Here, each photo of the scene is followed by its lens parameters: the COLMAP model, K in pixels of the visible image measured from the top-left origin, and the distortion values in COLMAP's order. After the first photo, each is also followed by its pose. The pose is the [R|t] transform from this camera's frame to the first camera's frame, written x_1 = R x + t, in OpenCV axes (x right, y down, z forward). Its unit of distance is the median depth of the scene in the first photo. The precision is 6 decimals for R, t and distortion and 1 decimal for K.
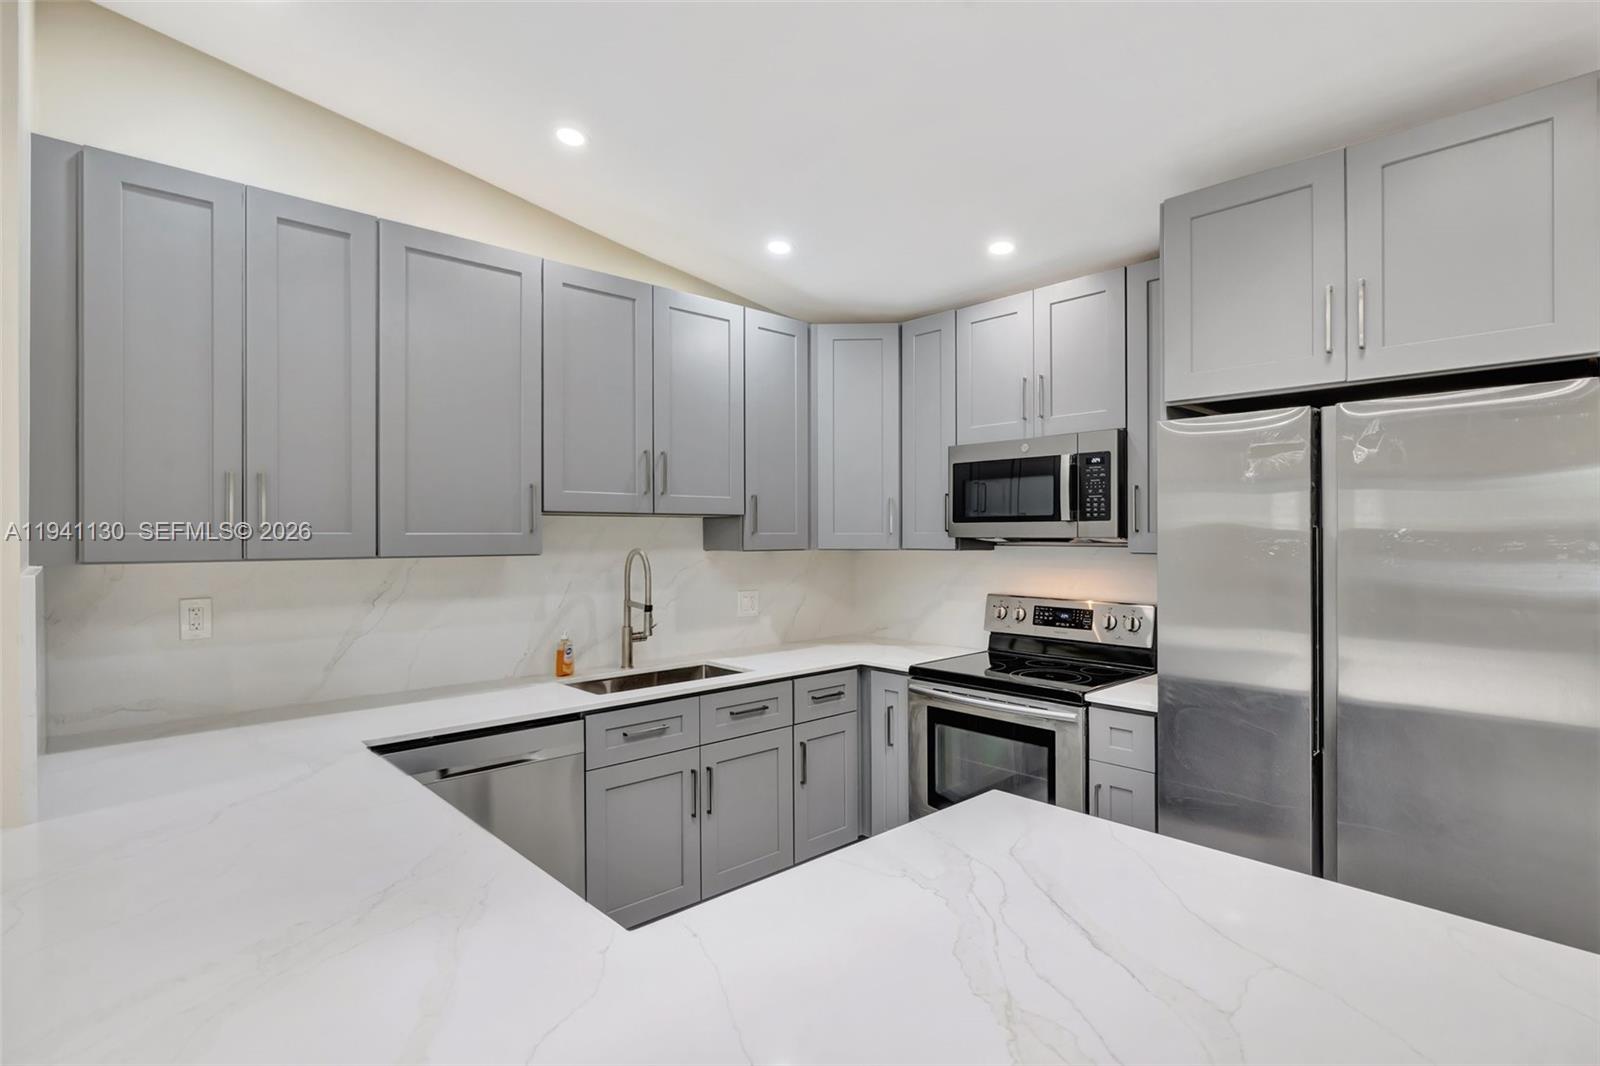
lens RADIAL K [[798.9, 0, 802.3], [0, 798.9, 533.2], [0, 0, 1]] dist [0.000334, 0.000019]
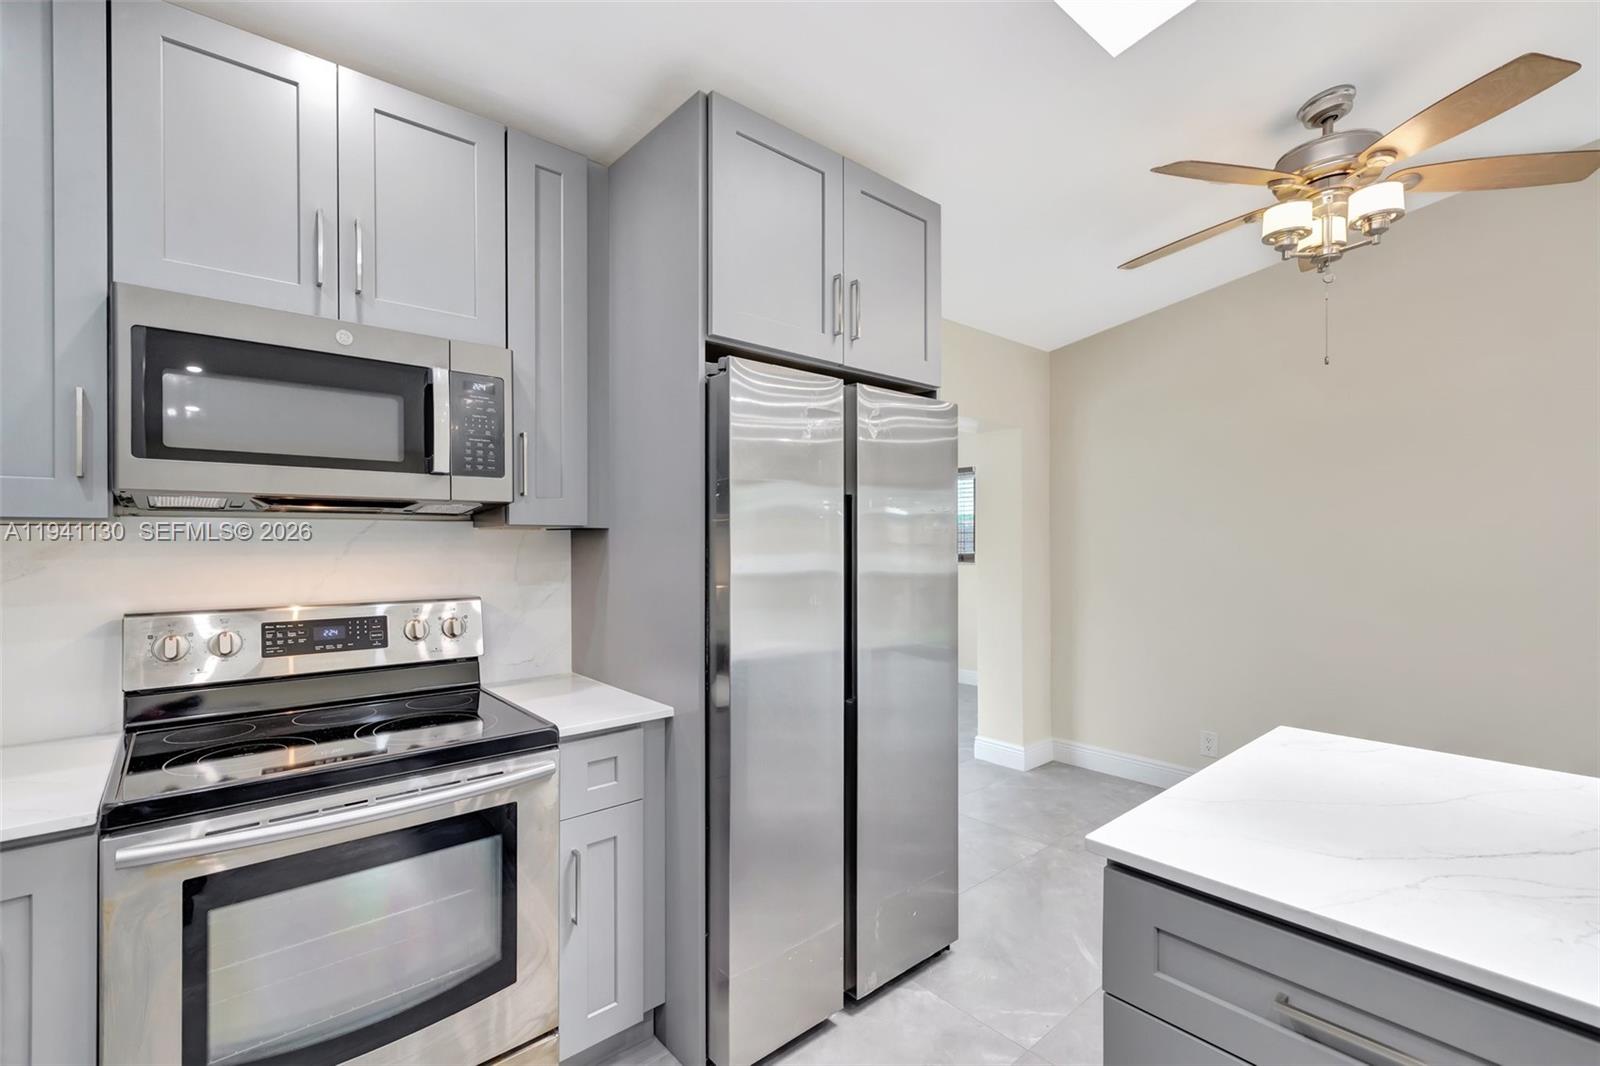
lens RADIAL K [[695.9, 0, 800.7], [0, 695.9, 539.8], [0, 0, 1]] dist [-0.018898, -0.000762]
pose [[0.012424, 0.003604, 0.999916, -0.202251], [0.001956, 0.999992, -0.003628, 0.038300], [-0.999921, 0.002001, 0.012417, 0.679915]]
